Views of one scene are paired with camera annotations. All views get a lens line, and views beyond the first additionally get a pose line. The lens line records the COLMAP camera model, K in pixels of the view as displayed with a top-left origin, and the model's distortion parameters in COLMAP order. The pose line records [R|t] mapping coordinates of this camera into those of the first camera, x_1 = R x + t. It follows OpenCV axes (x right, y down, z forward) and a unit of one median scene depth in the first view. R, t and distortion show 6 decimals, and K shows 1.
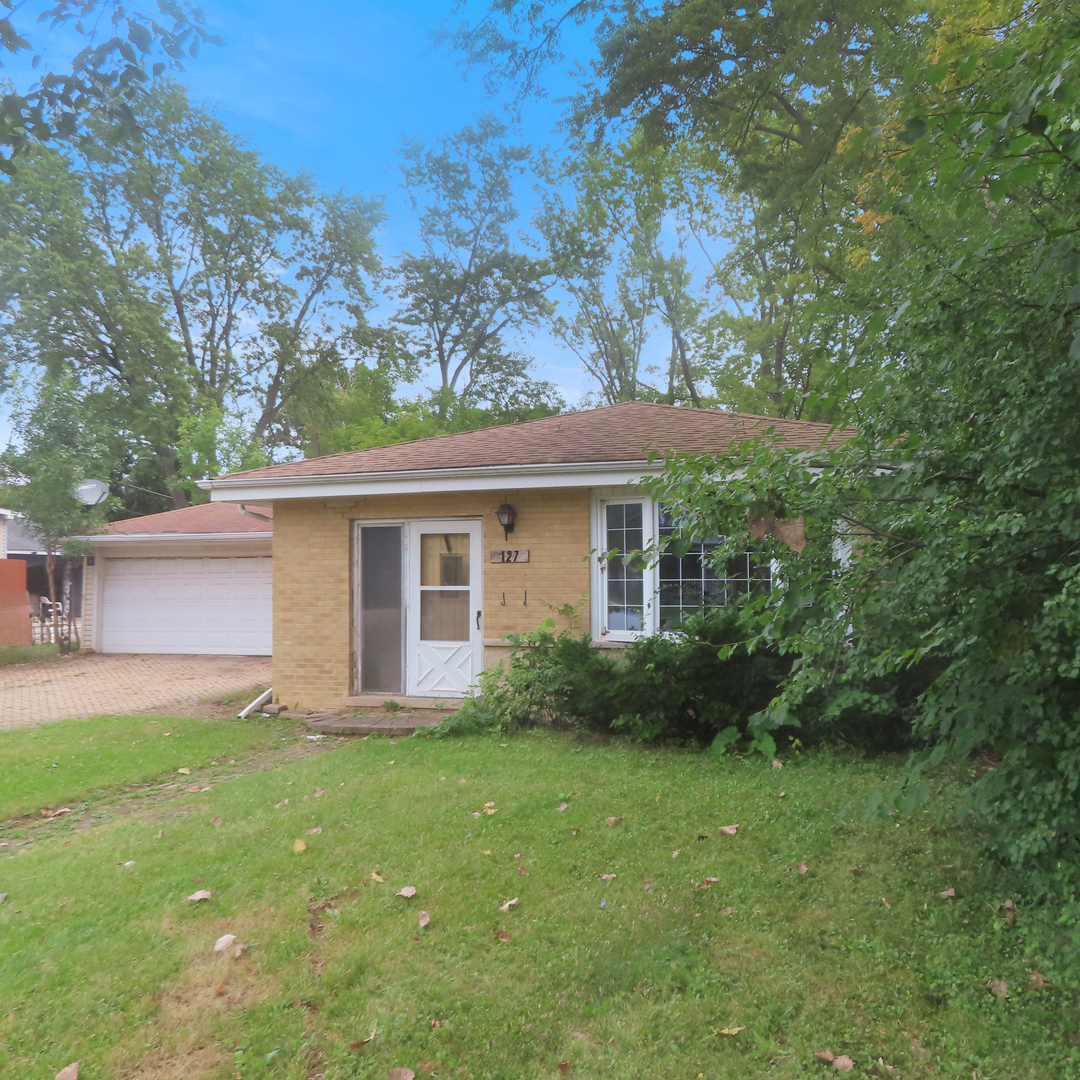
lens RADIAL K [[1015.2, 0, 540.4], [0, 1015.2, 527.0], [0, 0, 1]] dist [-0.009430, -0.005396]
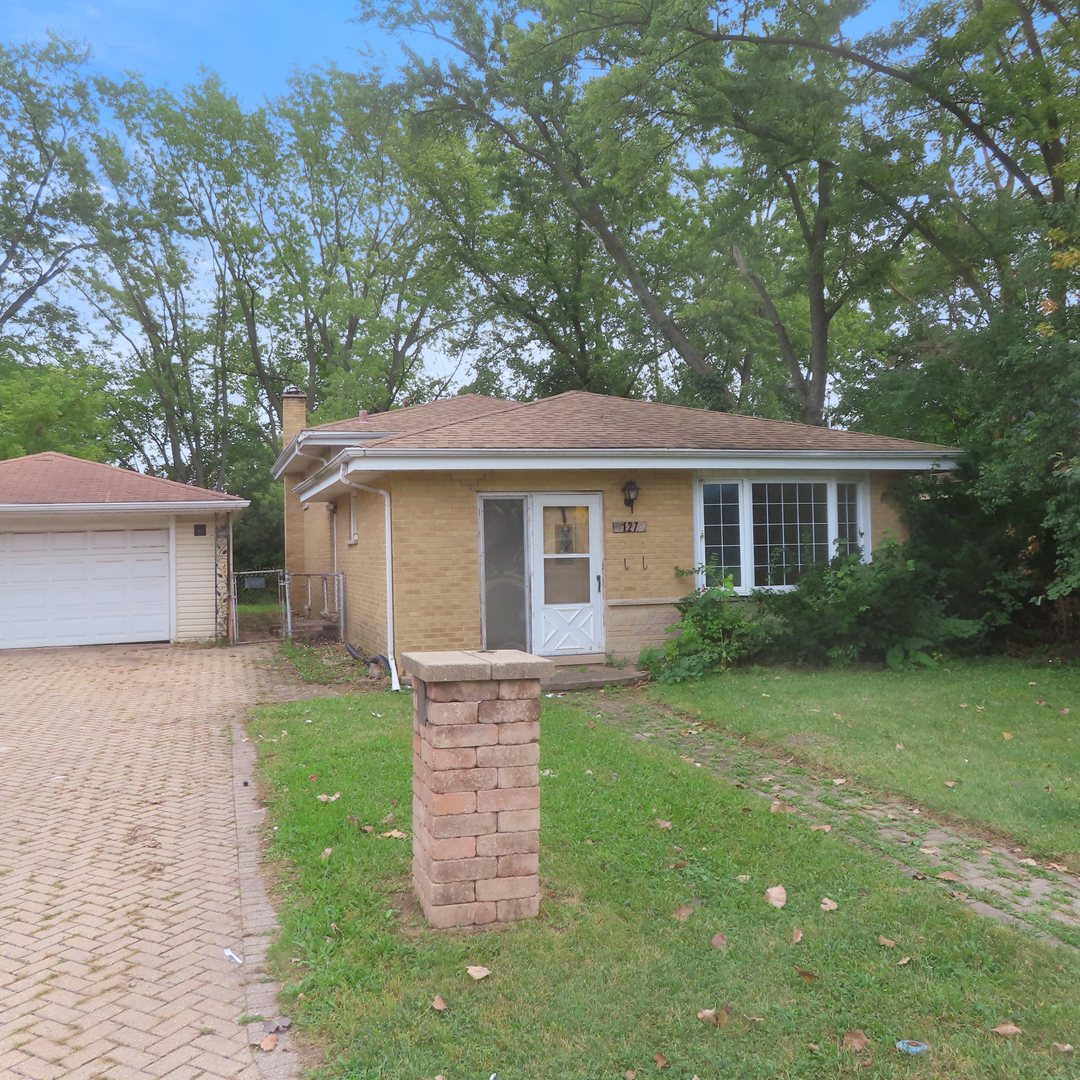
lens RADIAL K [[1015.2, 0, 540.4], [0, 1015.2, 527.0], [0, 0, 1]] dist [-0.009430, -0.005396]
pose [[0.810921, 0.000585, 0.585155, -0.758026], [-0.011748, 0.999814, 0.015280, 0.012270], [-0.585037, -0.019265, 0.810778, 0.122781]]
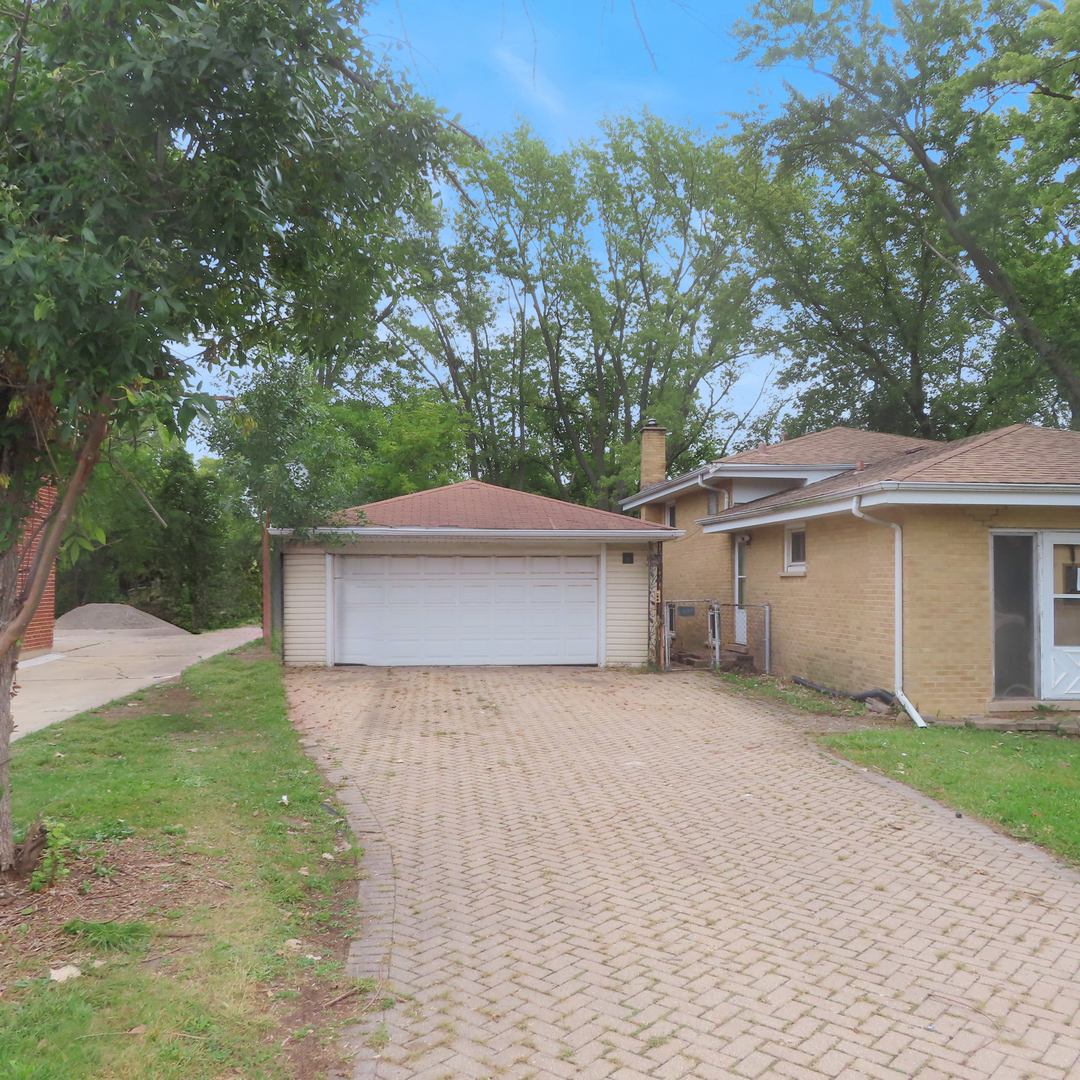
lens RADIAL K [[1015.2, 0, 540.4], [0, 1015.2, 527.0], [0, 0, 1]] dist [-0.009430, -0.005396]
pose [[0.912583, 0.036106, 0.407293, -1.029040], [-0.034719, 0.999339, -0.010799, 0.019189], [-0.407414, -0.004286, 0.913234, 0.265164]]
